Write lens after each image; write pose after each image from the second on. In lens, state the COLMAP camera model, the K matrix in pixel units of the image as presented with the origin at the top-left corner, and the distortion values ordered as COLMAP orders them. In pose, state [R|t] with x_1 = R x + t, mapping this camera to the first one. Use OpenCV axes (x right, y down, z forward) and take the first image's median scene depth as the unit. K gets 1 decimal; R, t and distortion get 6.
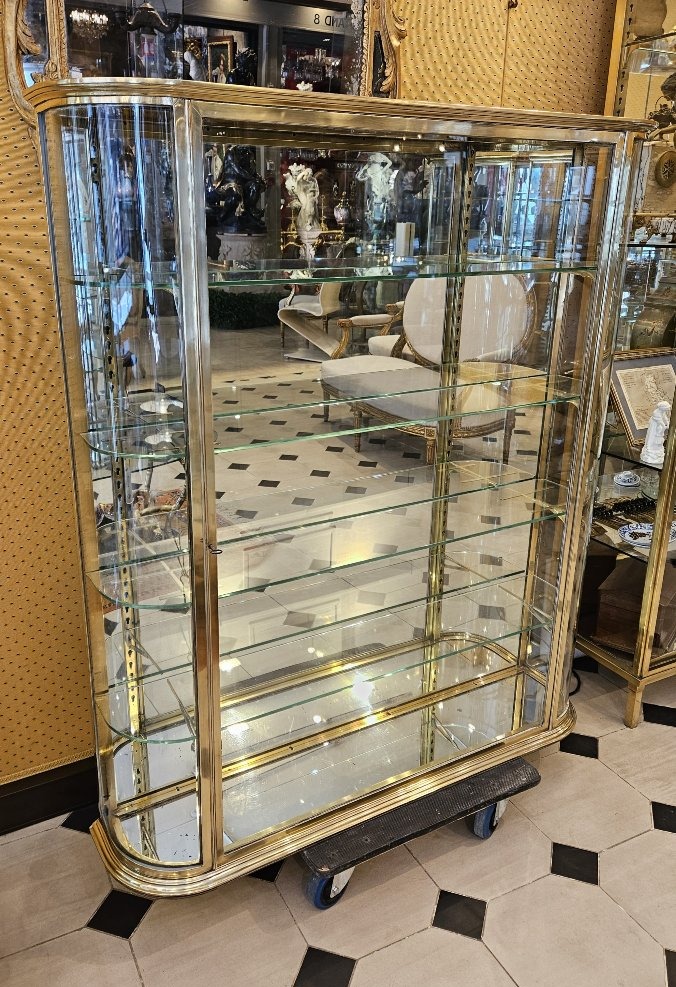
lens RADIAL K [[777.2, 0, 335.6], [0, 777.2, 489.4], [0, 0, 1]] dist [0.041935, 0.004634]
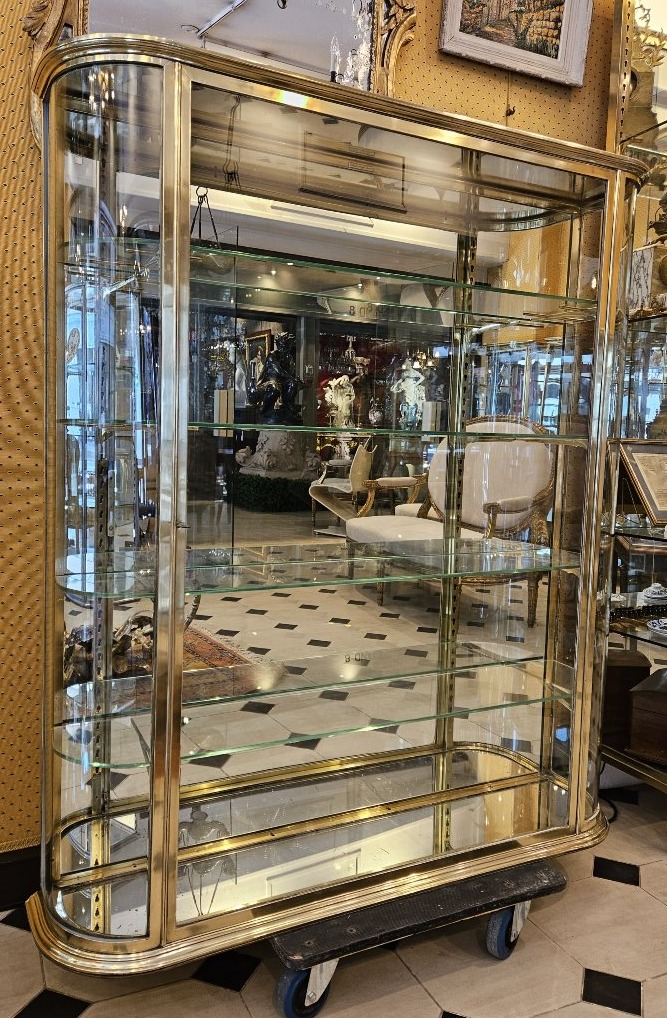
lens RADIAL K [[774.1, 0, 332.6], [0, 774.1, 512.7], [0, 0, 1]] dist [0.040693, -0.001654]
pose [[0.998544, 0.016942, -0.051210, 0.038945], [-0.028427, 0.972138, -0.232680, 0.150882], [0.045841, 0.233797, 0.971204, 0.065334]]
